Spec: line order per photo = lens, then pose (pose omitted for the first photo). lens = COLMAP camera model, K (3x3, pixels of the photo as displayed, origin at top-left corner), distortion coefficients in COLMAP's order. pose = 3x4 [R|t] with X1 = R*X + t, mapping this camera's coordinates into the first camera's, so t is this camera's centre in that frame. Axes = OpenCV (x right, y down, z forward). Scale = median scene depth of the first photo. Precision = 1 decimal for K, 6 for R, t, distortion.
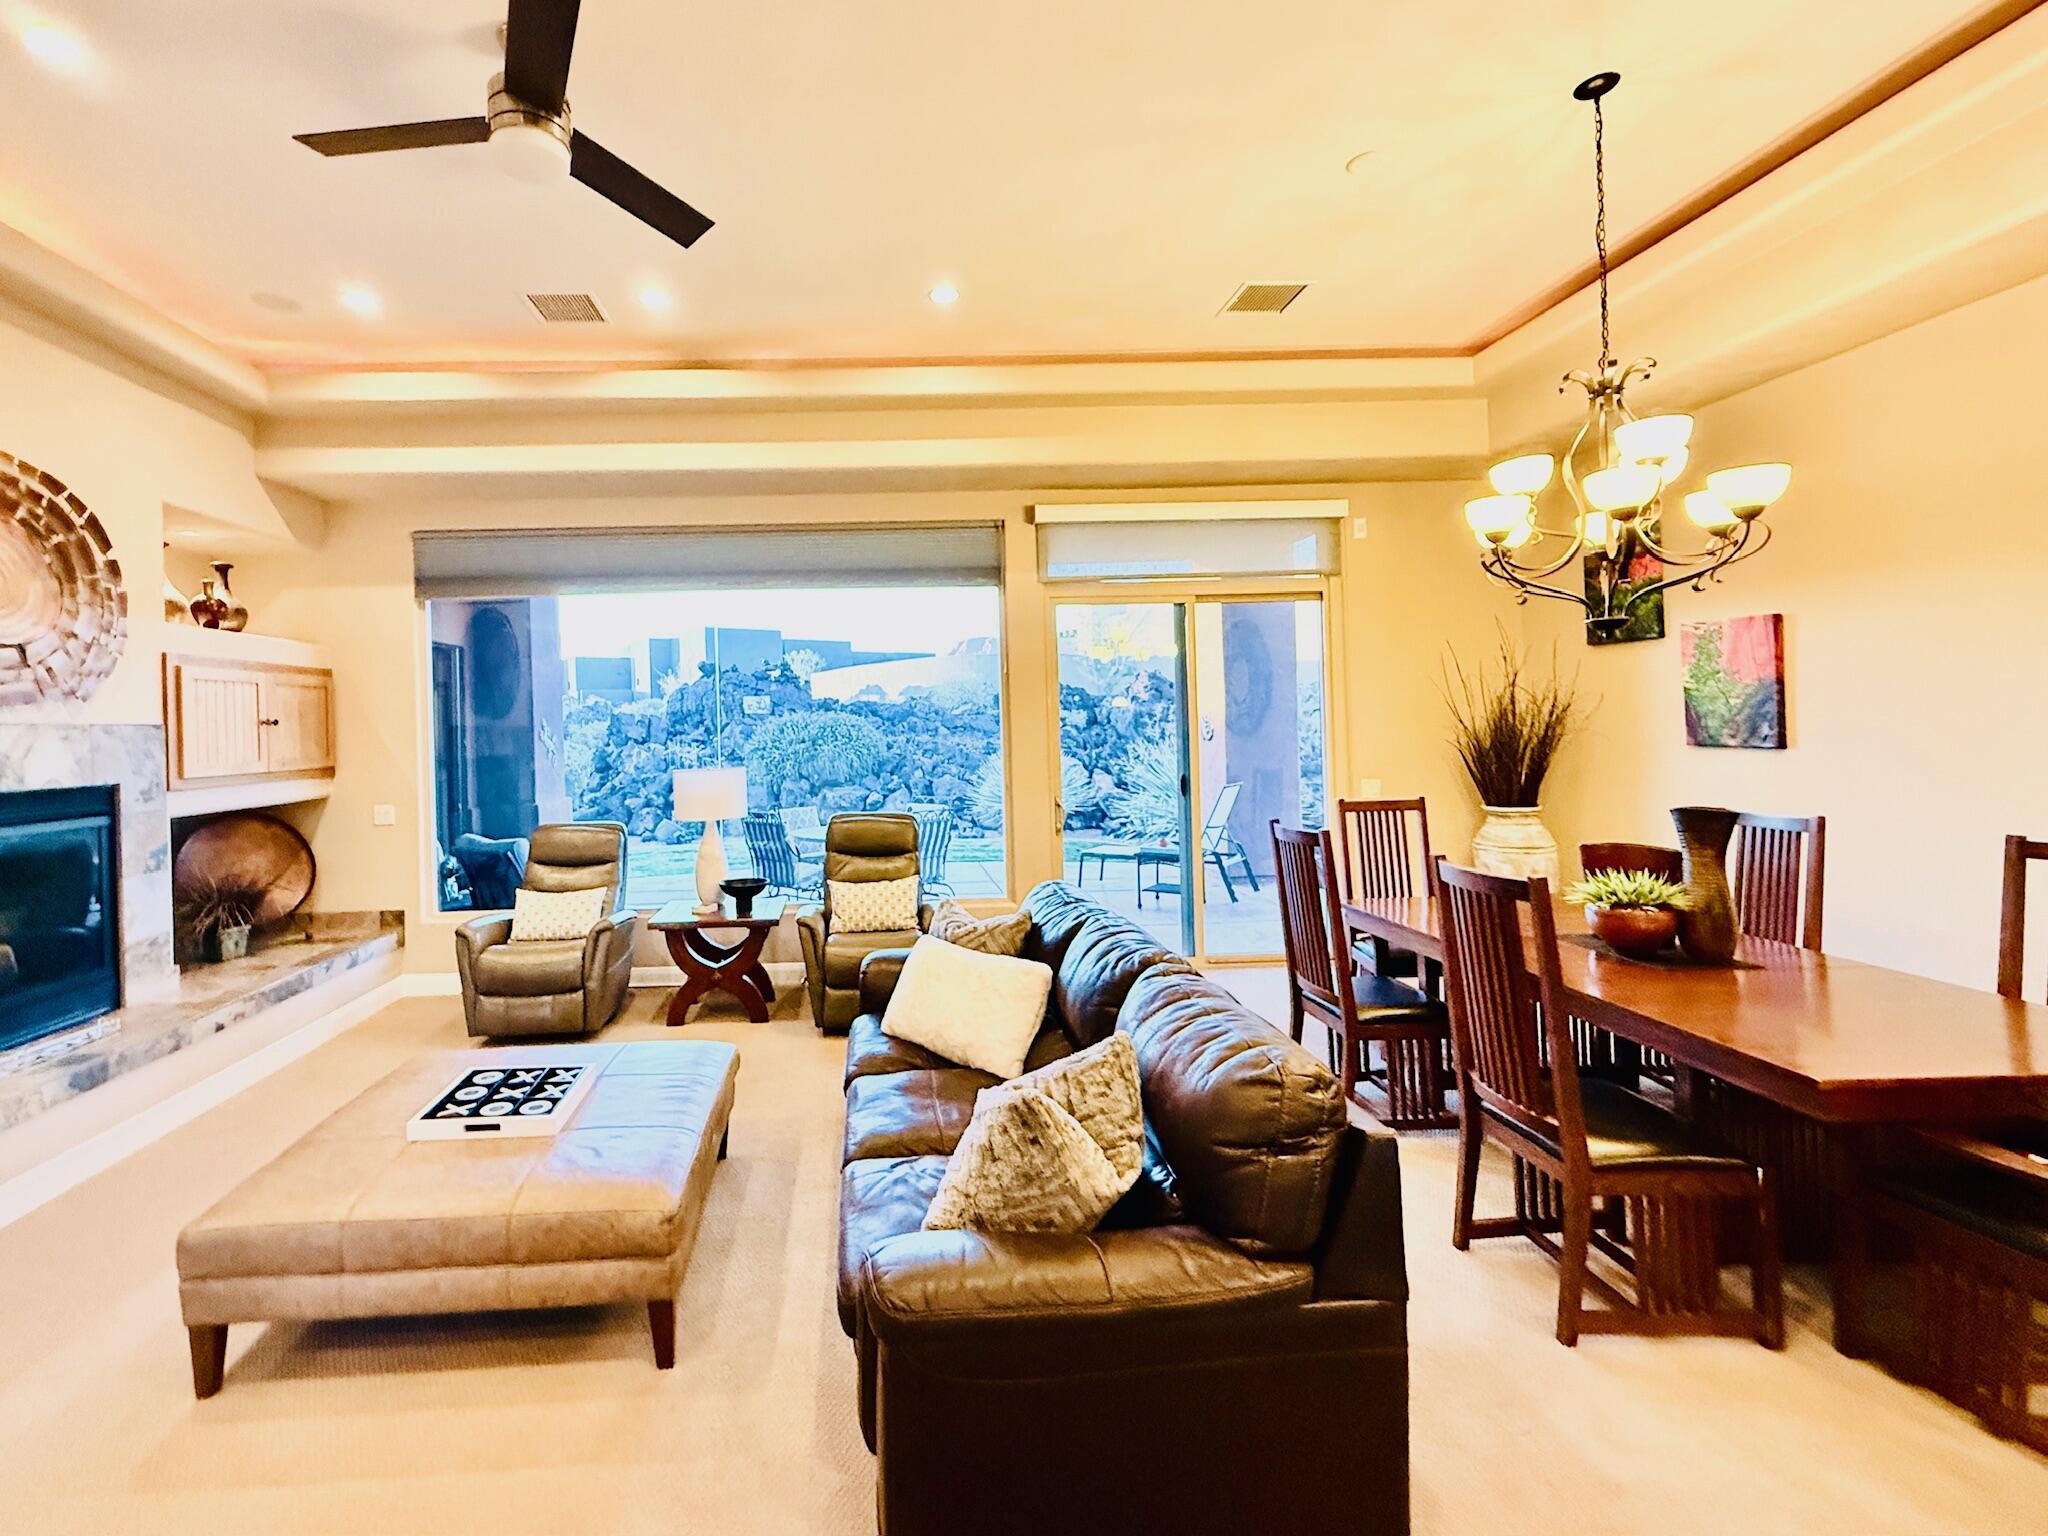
lens RADIAL K [[879.4, 0, 892.7], [0, 879.4, 736.3], [0, 0, 1]] dist [0.001169, -0.000496]
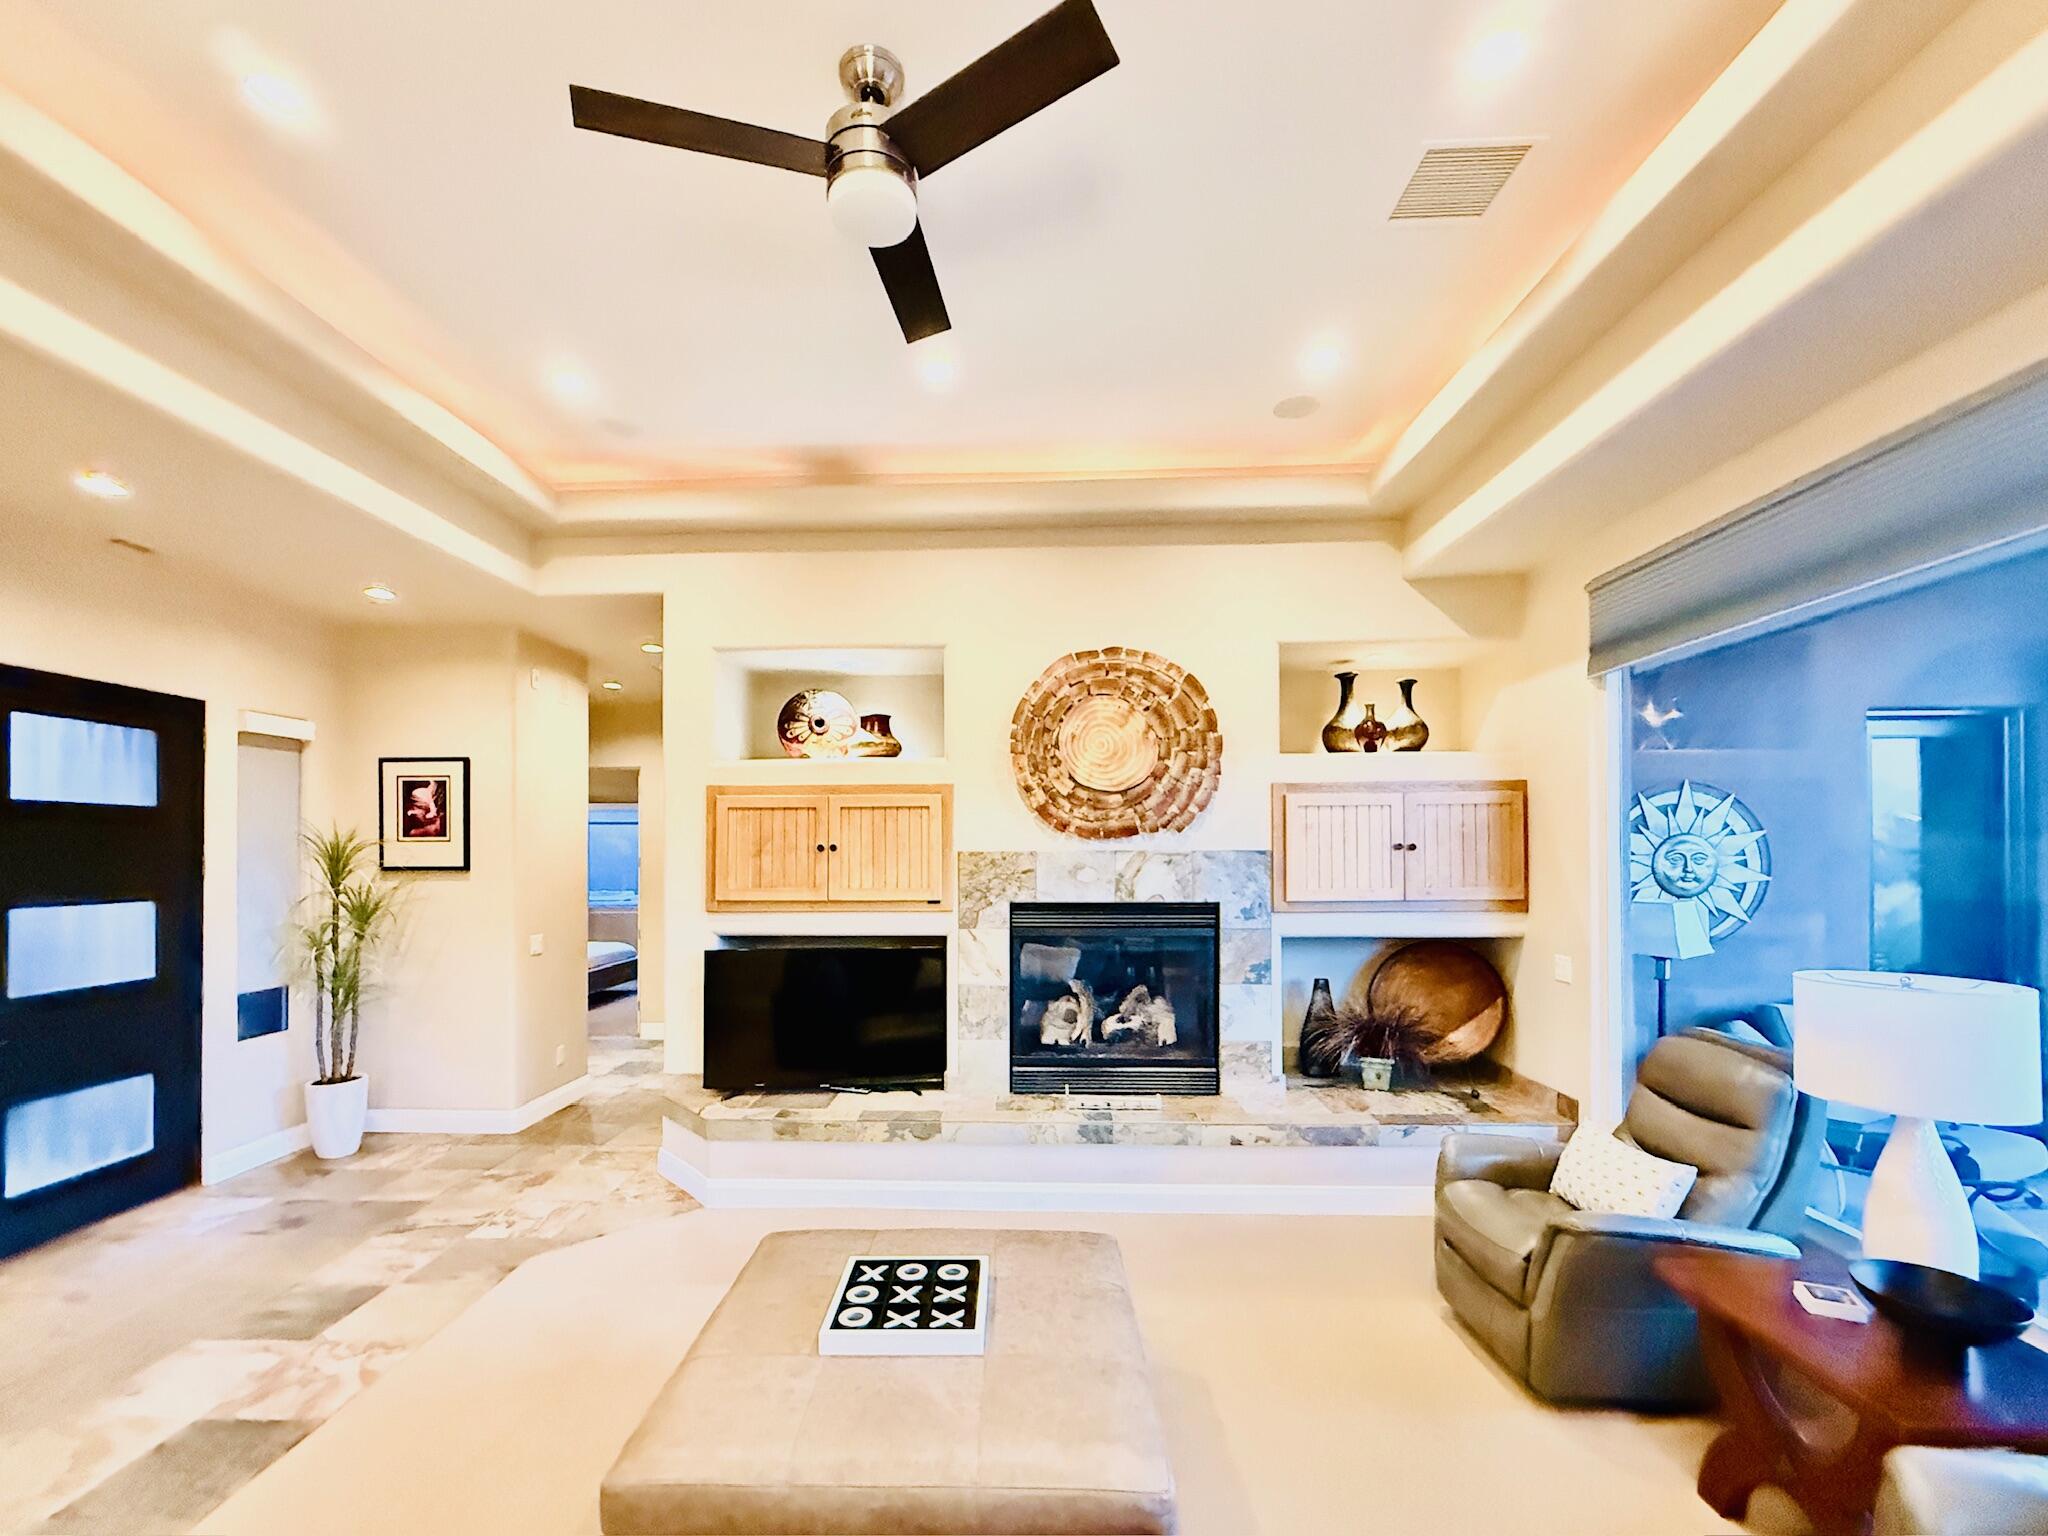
lens RADIAL K [[879.4, 0, 1015.1], [0, 879.4, 847.1], [0, 0, 1]] dist [0.001169, -0.000496]
pose [[-0.069102, 0.016949, -0.997466, 0.227107], [-0.004031, 0.999843, 0.017269, -0.028706], [0.997601, 0.005214, -0.069022, 0.632855]]
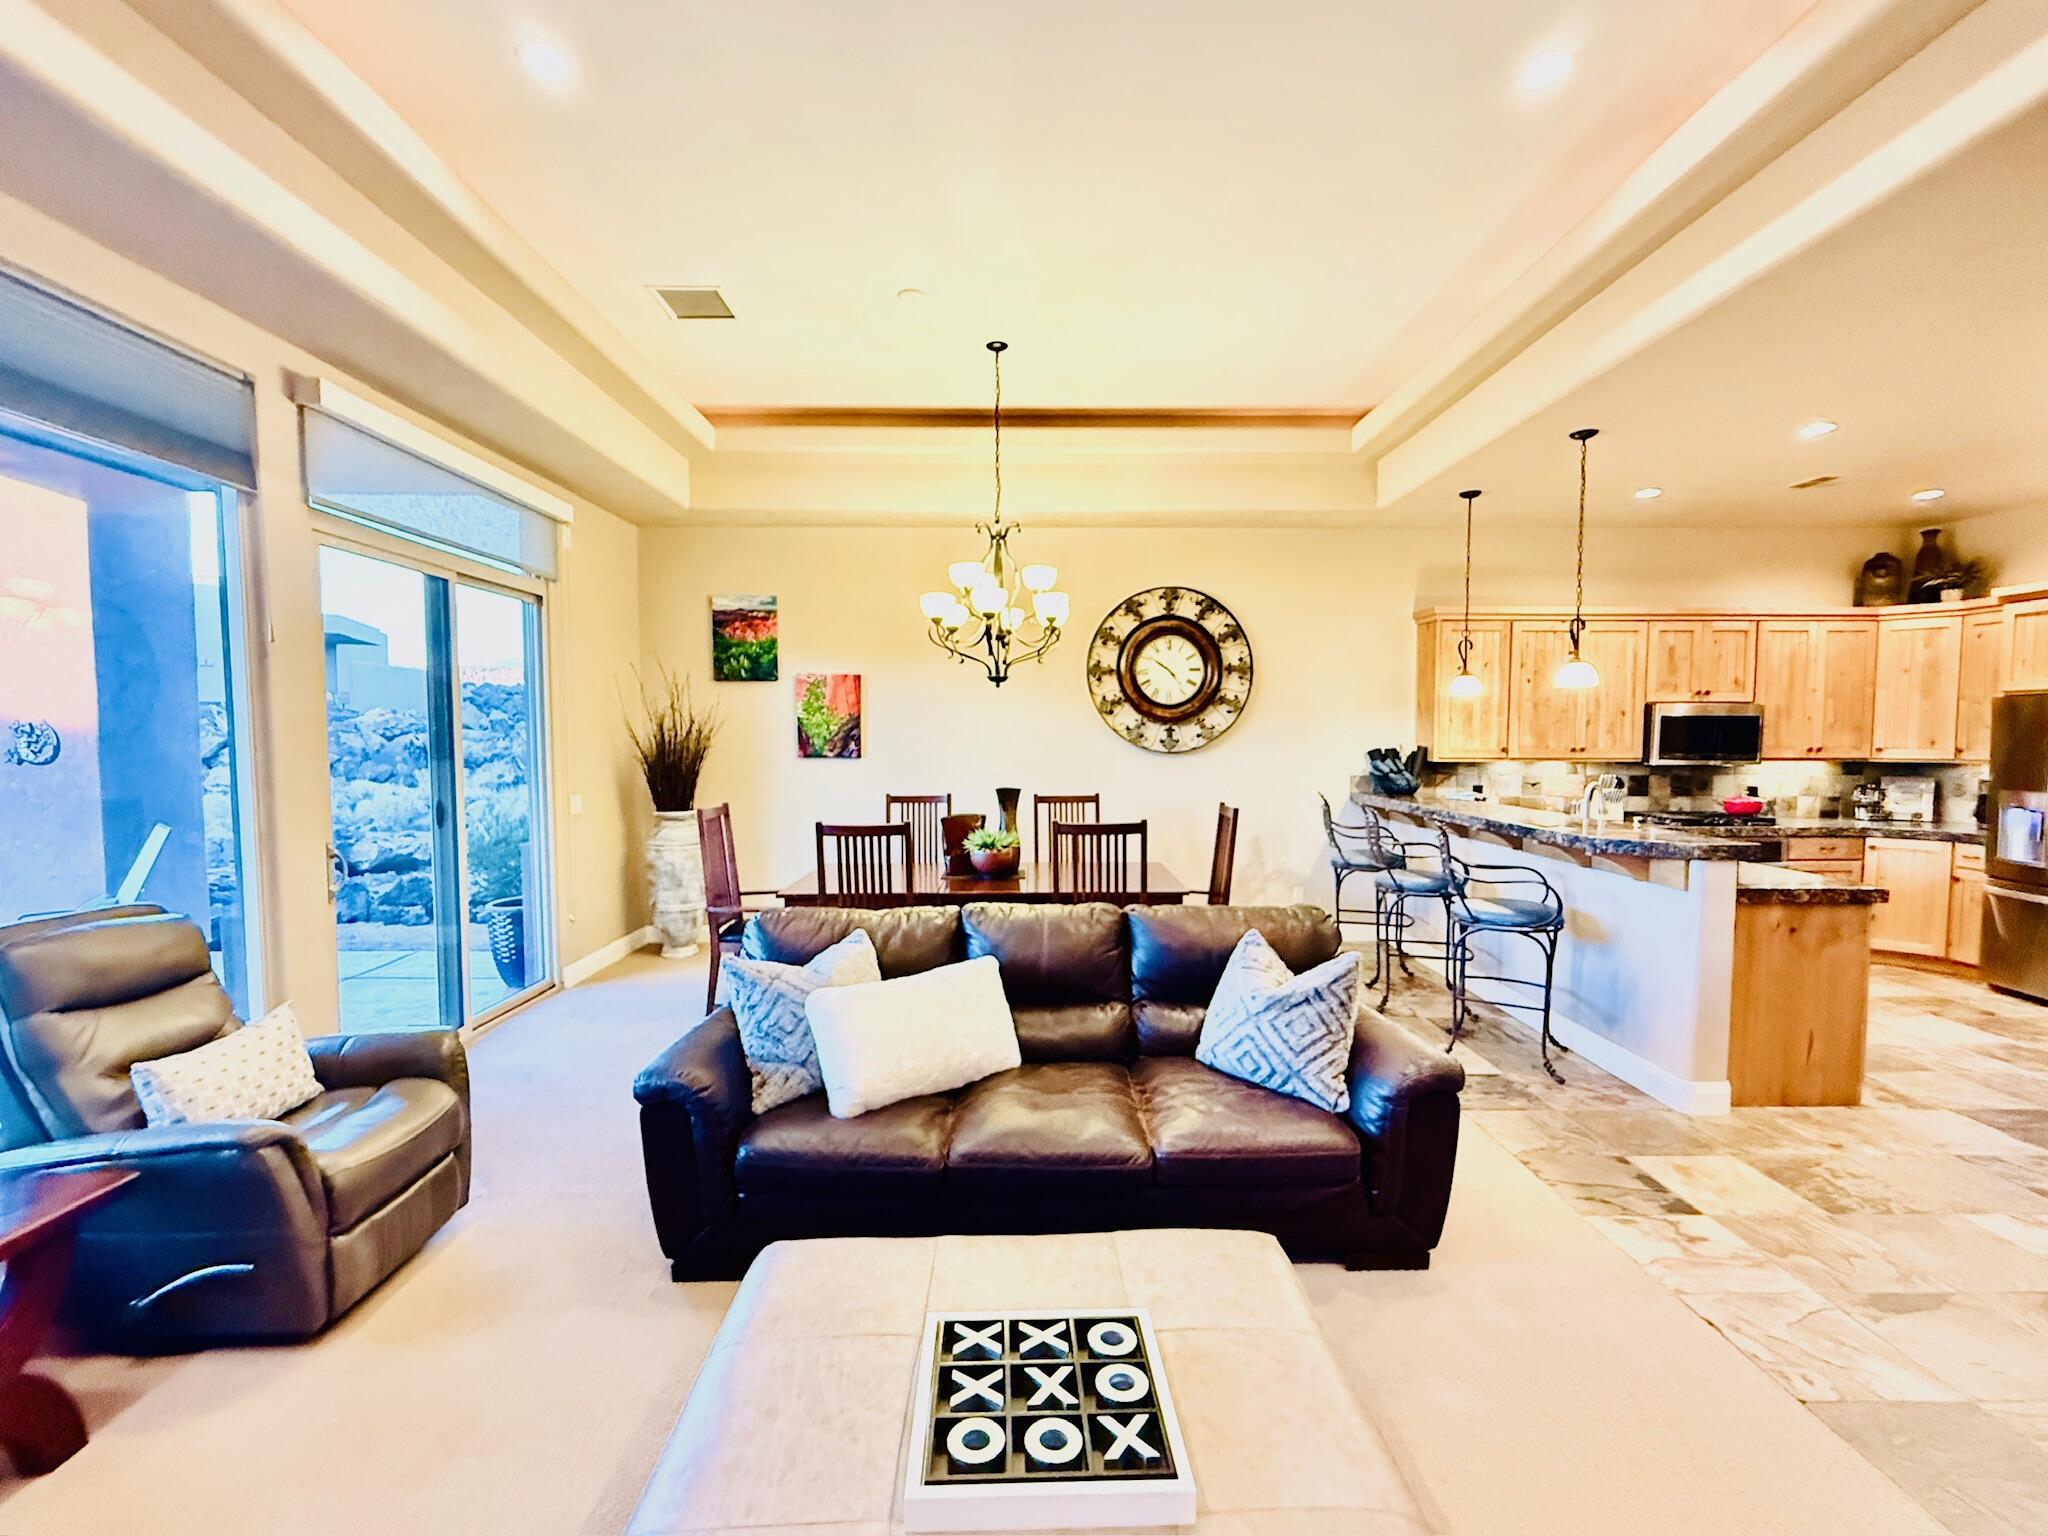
lens RADIAL K [[879.4, 0, 1032.7], [0, 879.4, 784.3], [0, 0, 1]] dist [0.001169, -0.000496]
pose [[0.024160, -0.031337, 0.999217, -0.518969], [0.009292, 0.999472, 0.031120, 0.012934], [-0.999665, 0.008533, 0.024438, 0.540331]]
